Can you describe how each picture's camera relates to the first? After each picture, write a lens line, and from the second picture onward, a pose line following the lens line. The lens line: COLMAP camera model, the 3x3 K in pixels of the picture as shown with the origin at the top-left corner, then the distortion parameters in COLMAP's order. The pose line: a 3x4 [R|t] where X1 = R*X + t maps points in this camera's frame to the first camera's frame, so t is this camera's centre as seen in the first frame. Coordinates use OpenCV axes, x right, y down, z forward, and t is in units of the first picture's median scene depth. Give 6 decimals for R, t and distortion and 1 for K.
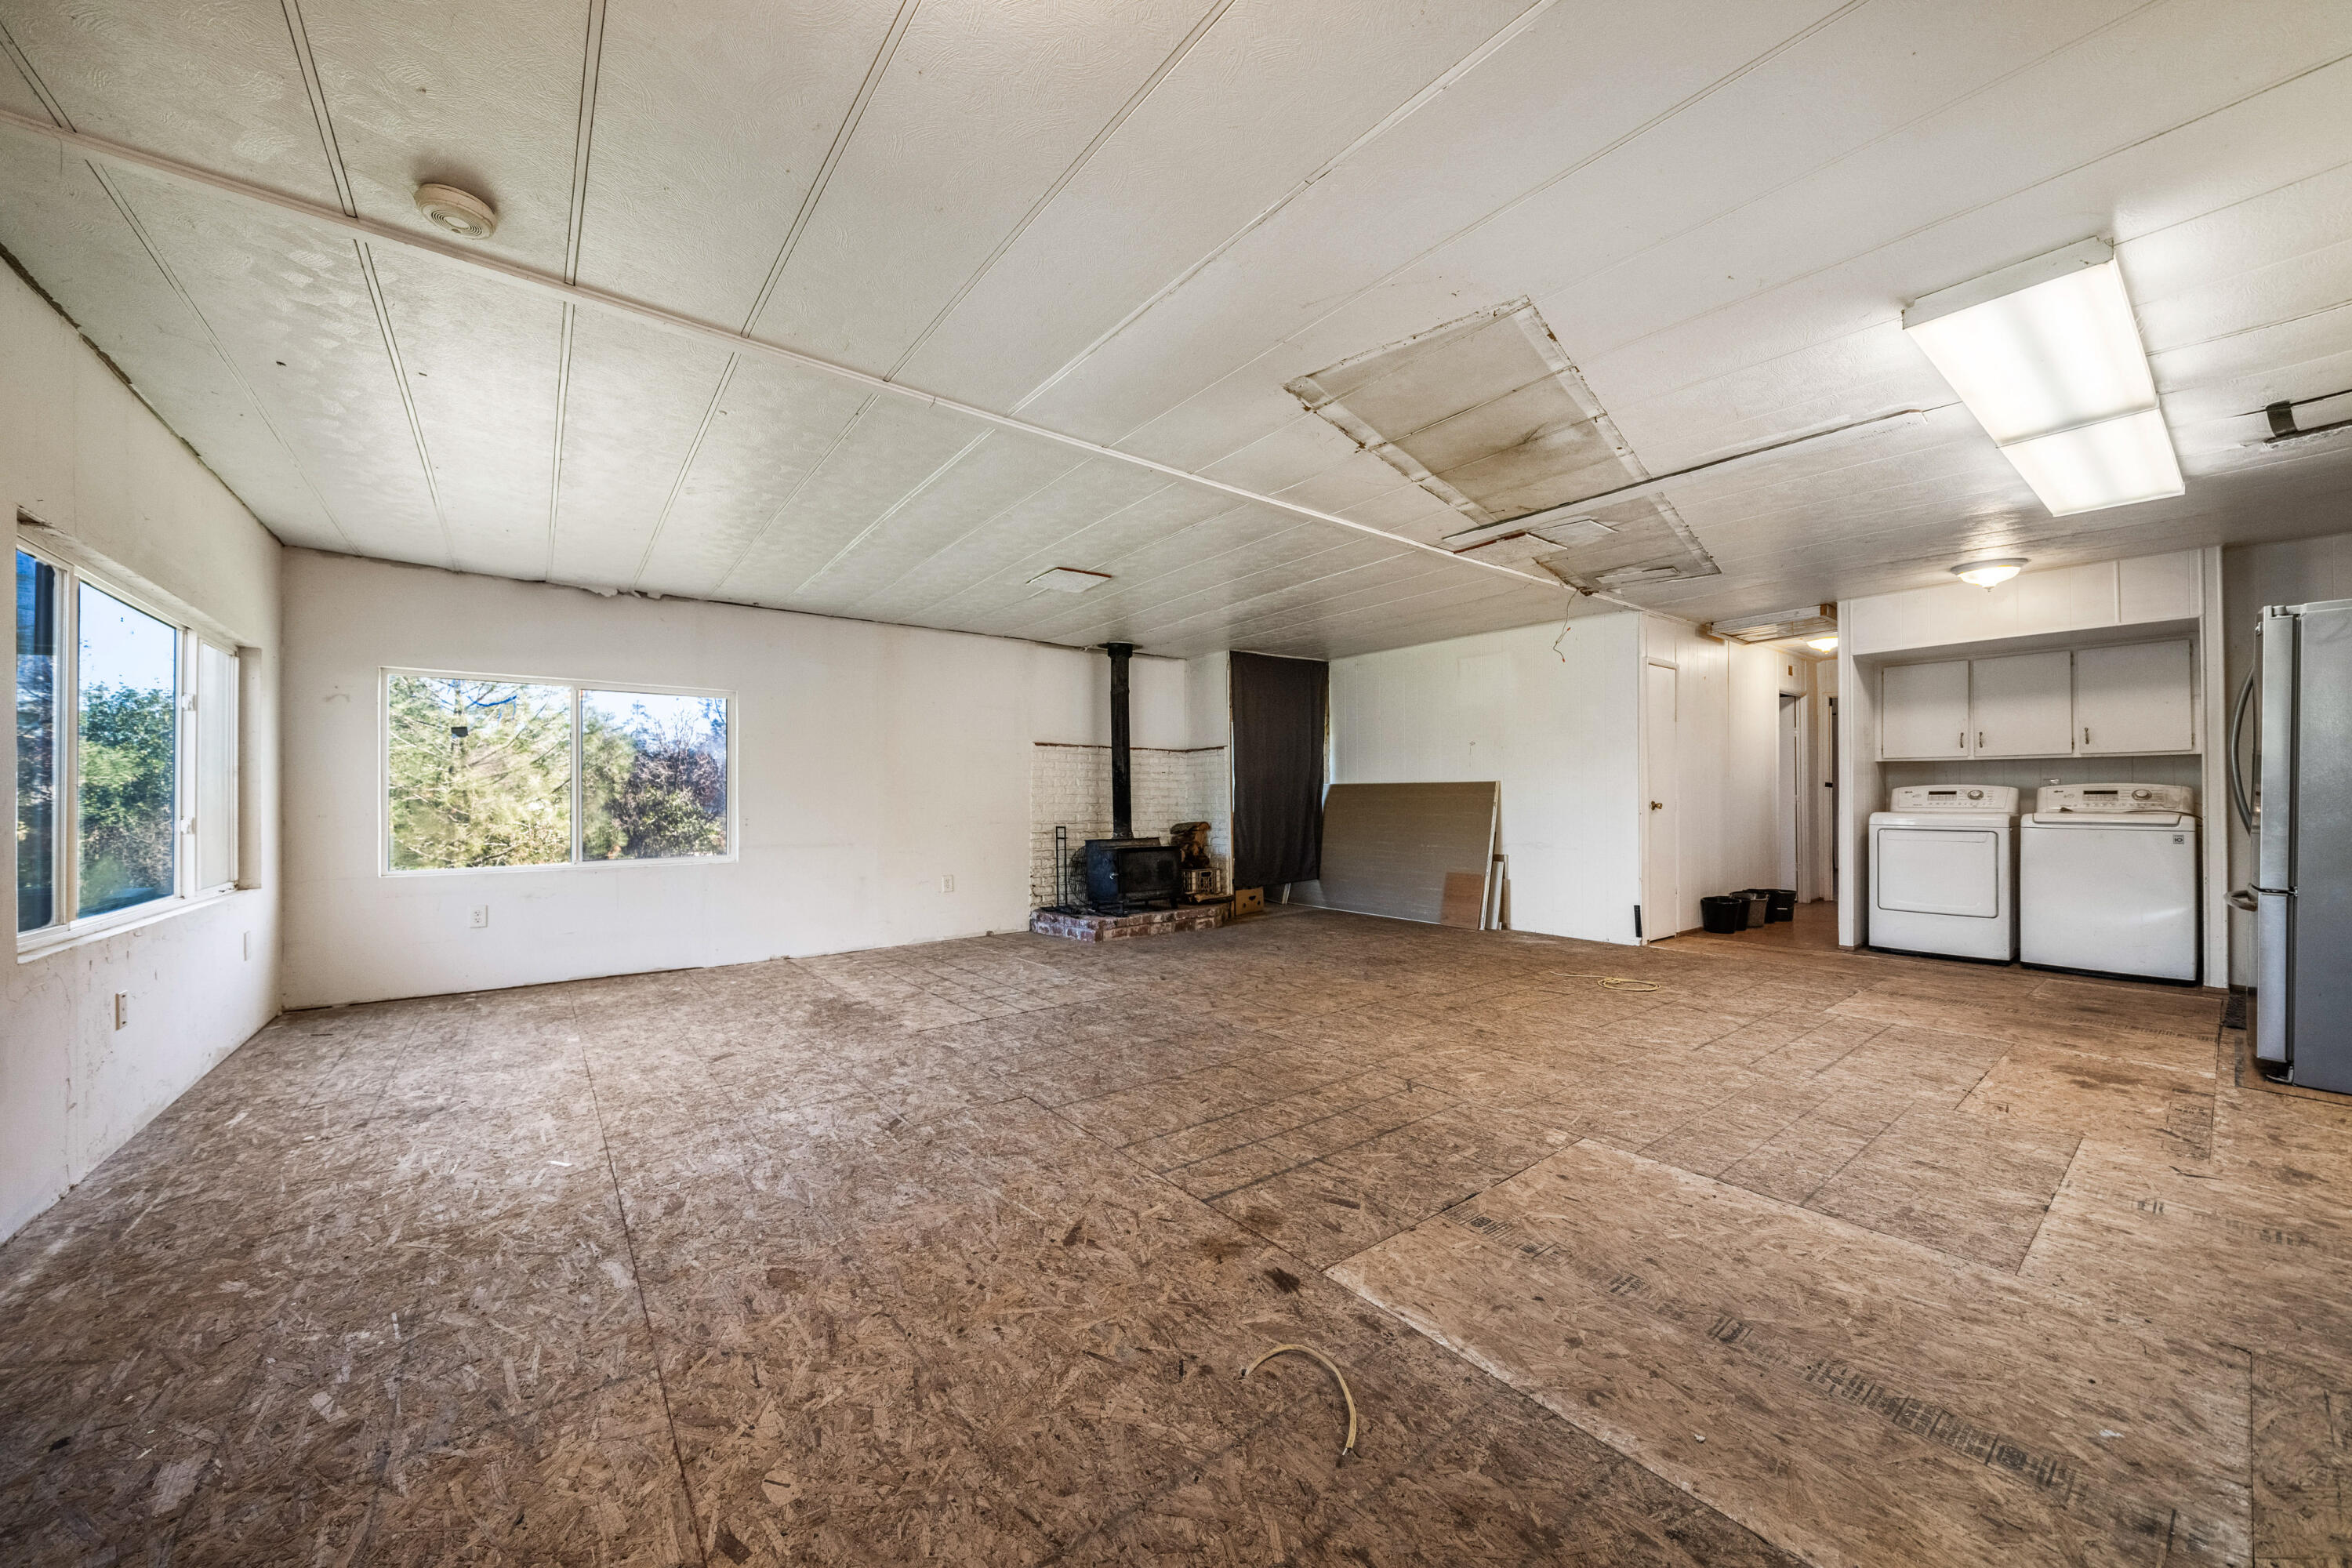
lens RADIAL K [[832.7, 0, 1177.8], [0, 832.7, 789.8], [0, 0, 1]] dist [-0.001442, 0.000172]
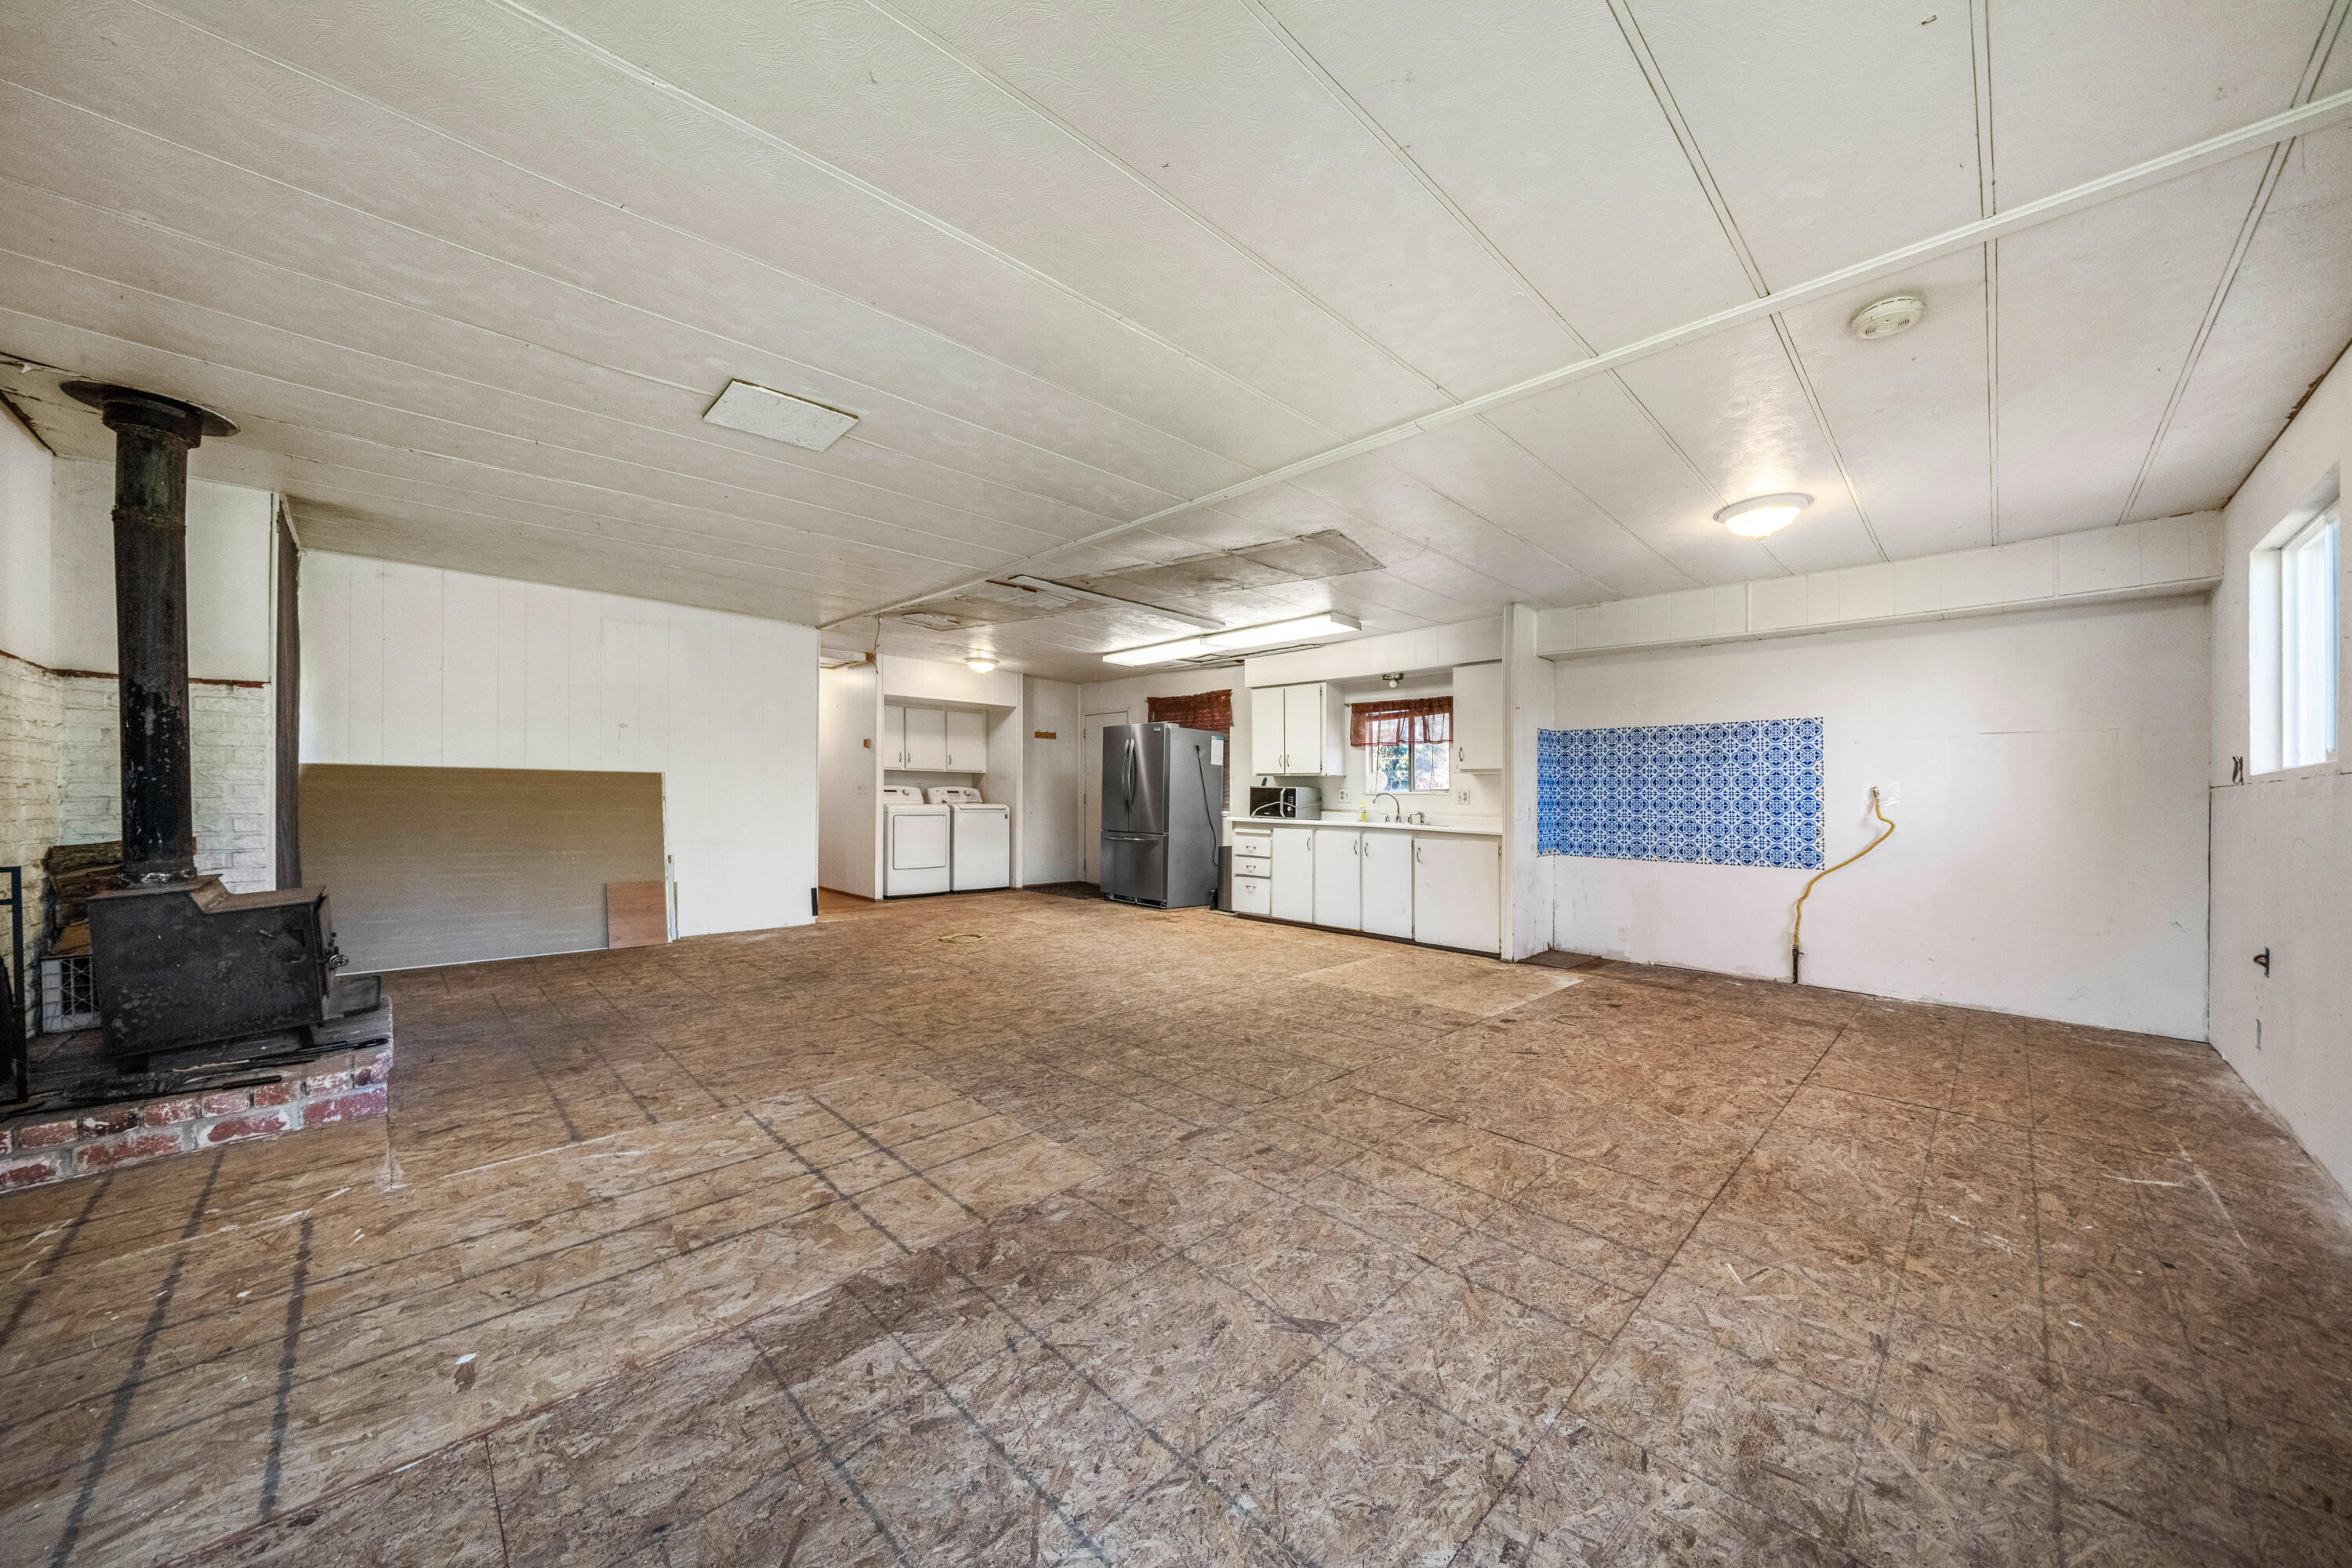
lens RADIAL K [[850.8, 0, 1101.2], [0, 850.8, 773.6], [0, 0, 1]] dist [-0.002336, -0.000125]
pose [[-0.083572, 0.025905, 0.996165, -1.189206], [-0.022435, 0.999360, -0.027871, 0.012495], [-0.996249, -0.024678, -0.082937, 1.324468]]
